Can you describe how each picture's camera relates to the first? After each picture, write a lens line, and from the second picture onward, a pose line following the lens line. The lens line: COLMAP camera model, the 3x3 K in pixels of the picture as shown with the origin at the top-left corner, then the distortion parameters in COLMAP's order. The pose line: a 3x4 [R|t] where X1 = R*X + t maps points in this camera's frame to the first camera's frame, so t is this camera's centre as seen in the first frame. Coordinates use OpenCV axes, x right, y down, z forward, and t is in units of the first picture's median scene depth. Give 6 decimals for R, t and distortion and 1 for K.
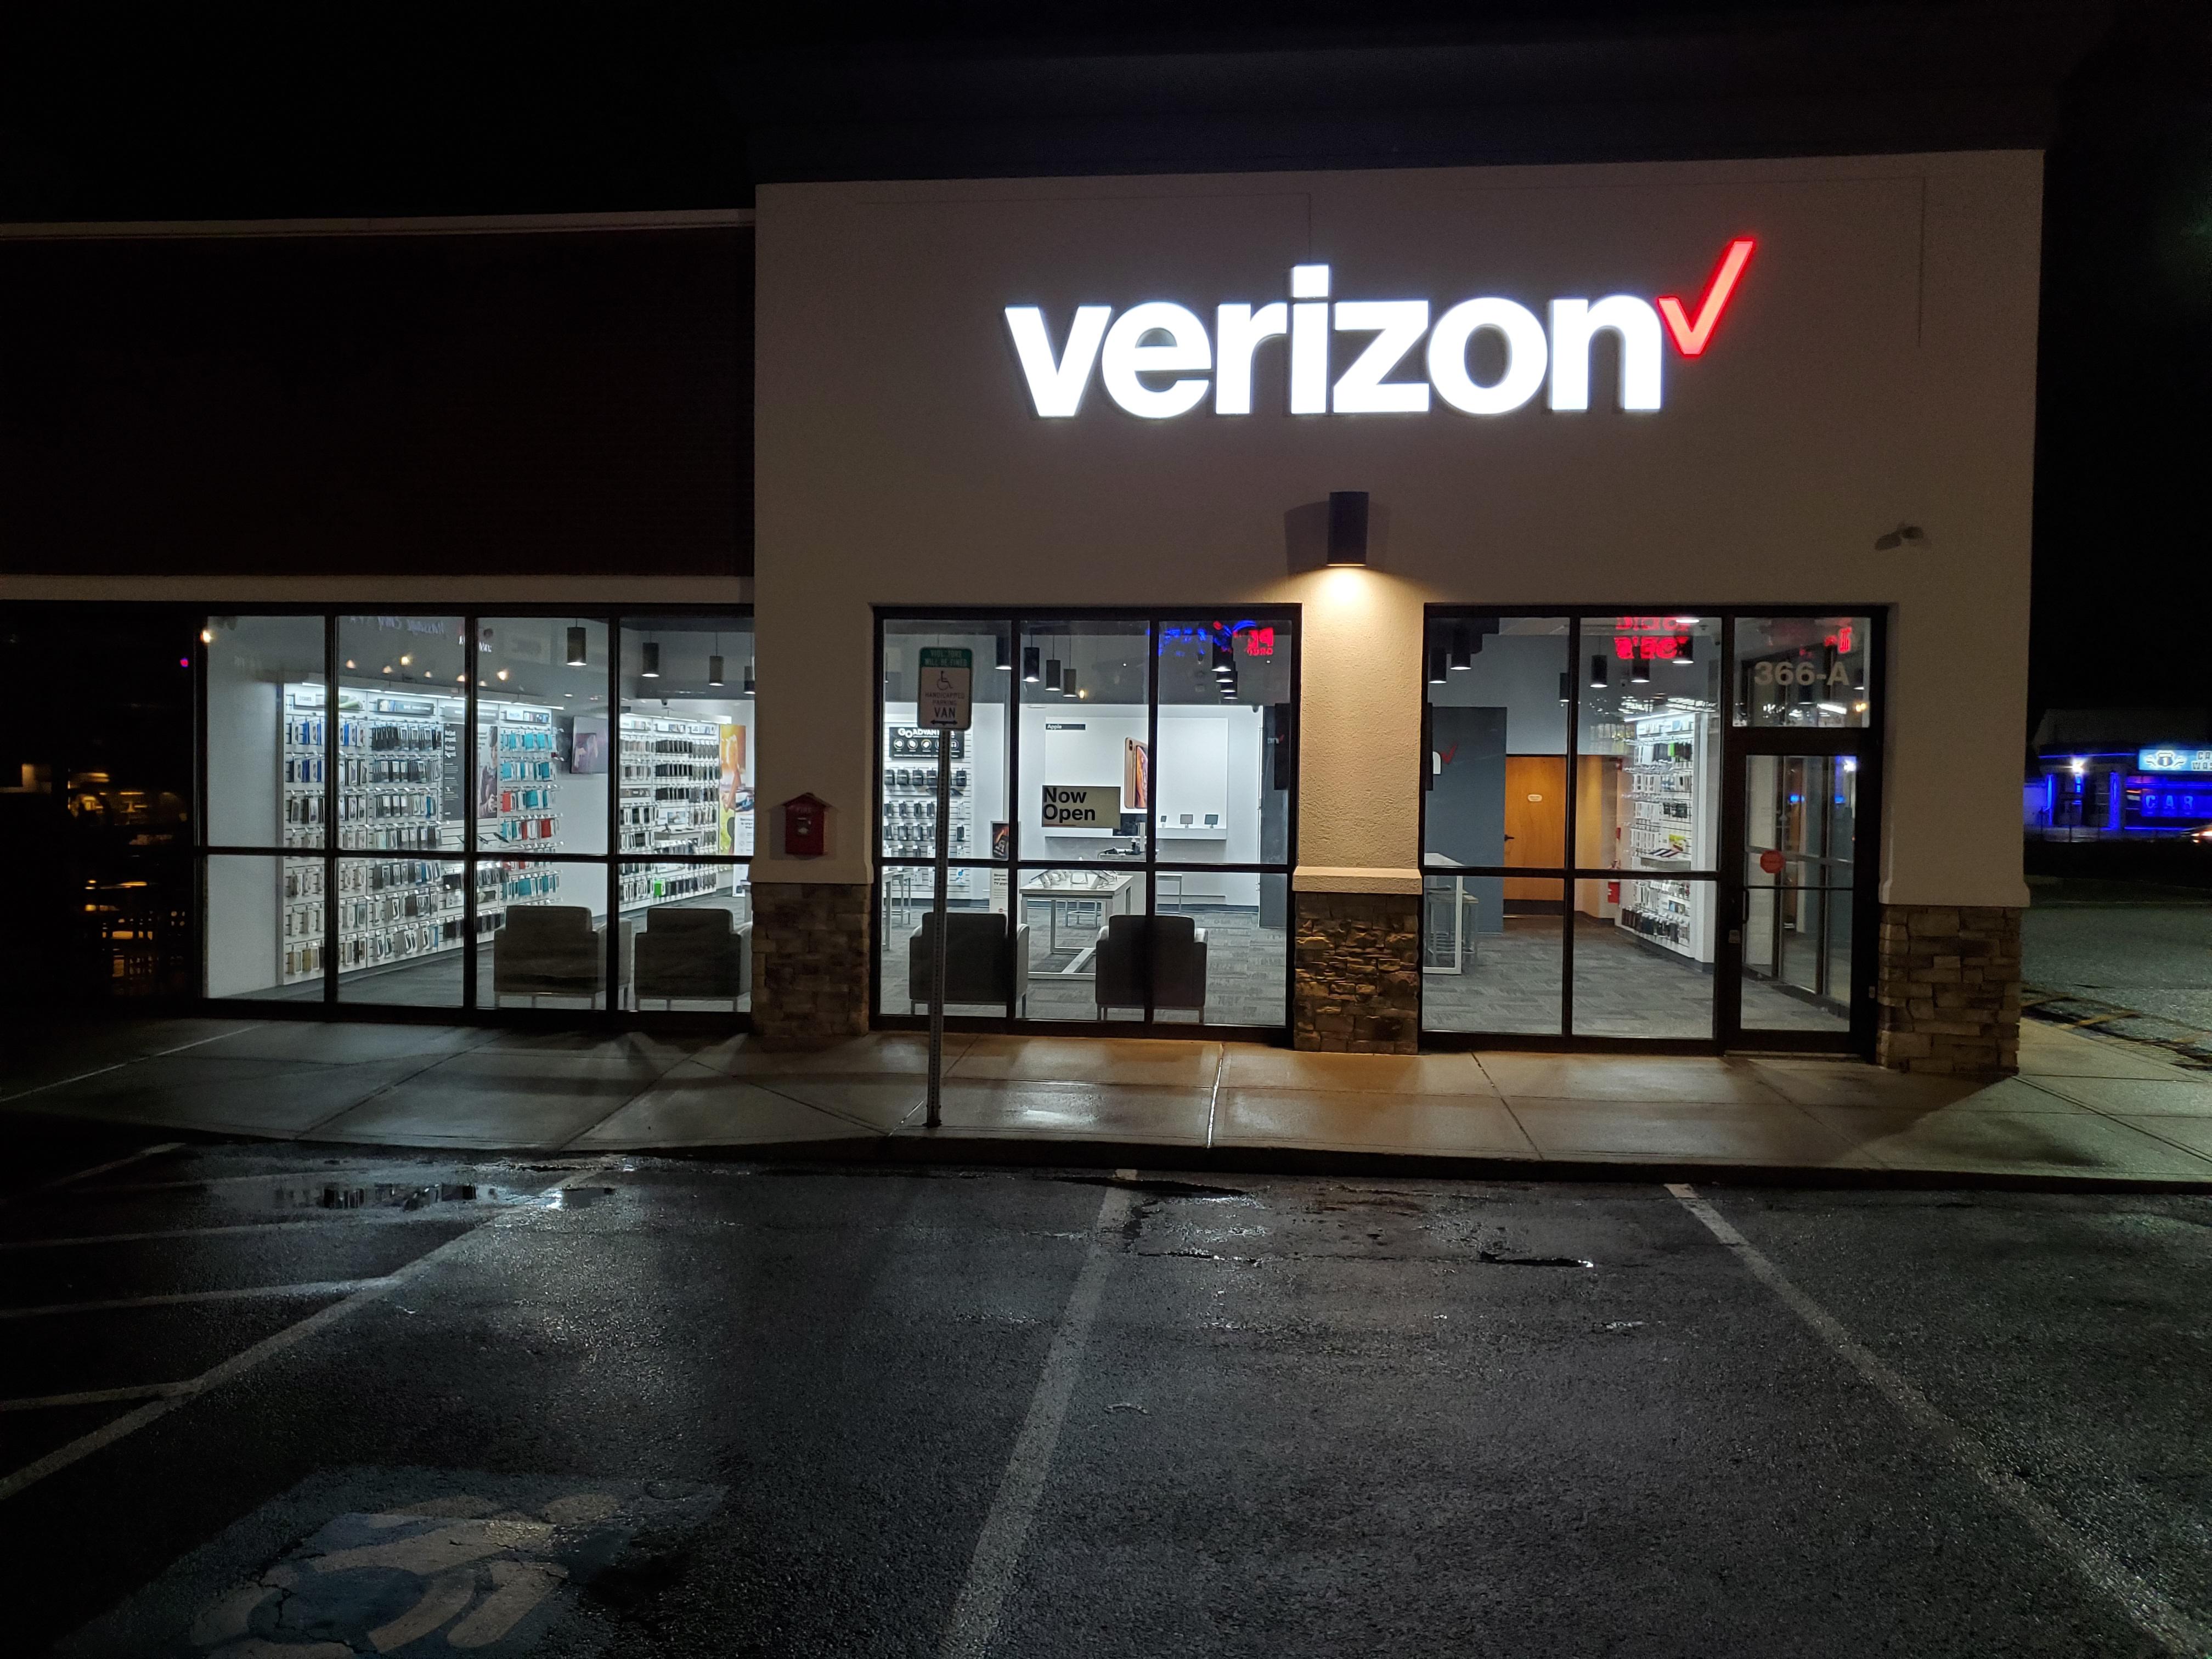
lens RADIAL K [[1735.5, 0, 1097.1], [0, 1735.5, 821.8], [0, 0, 1]] dist [0.007792, 0.003881]
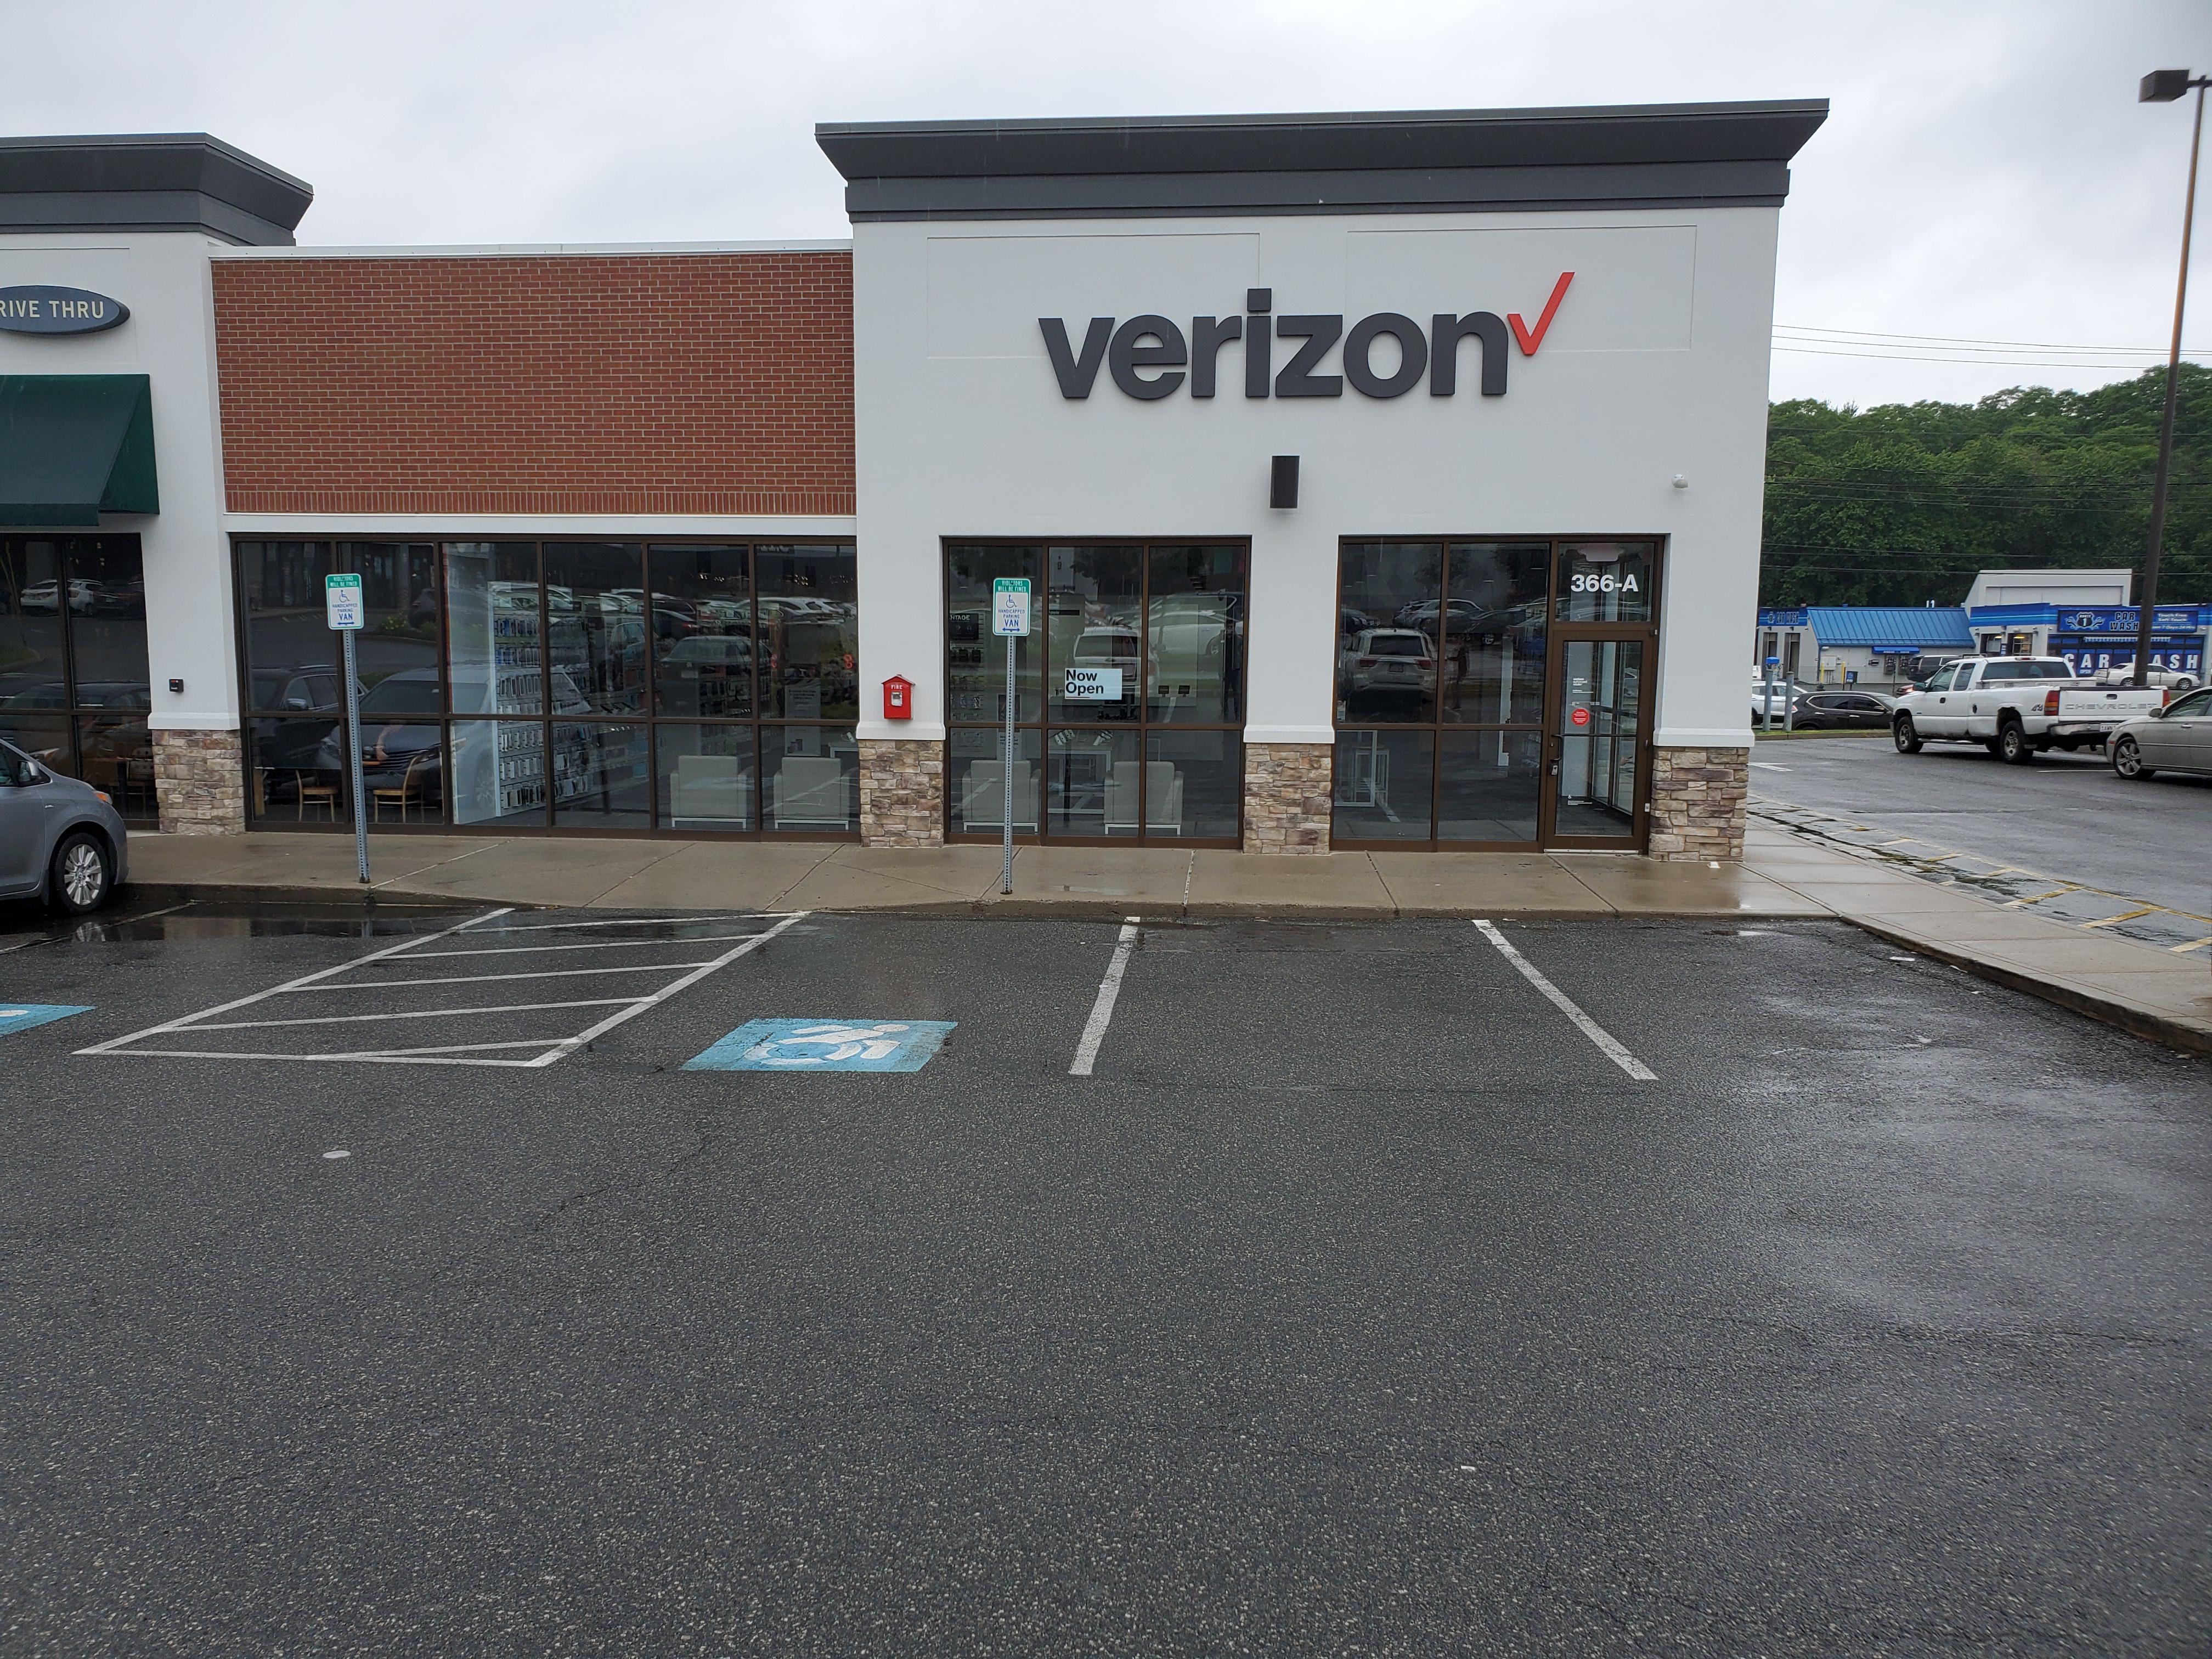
lens RADIAL K [[1704.5, 0, 1063.9], [0, 1704.5, 856.1], [0, 0, 1]] dist [0.083213, 0.001507]
pose [[0.999966, -0.007976, -0.002313, -0.033687], [0.008165, 0.995091, 0.098623, -0.006333], [0.001515, -0.098639, 0.995122, -0.429191]]
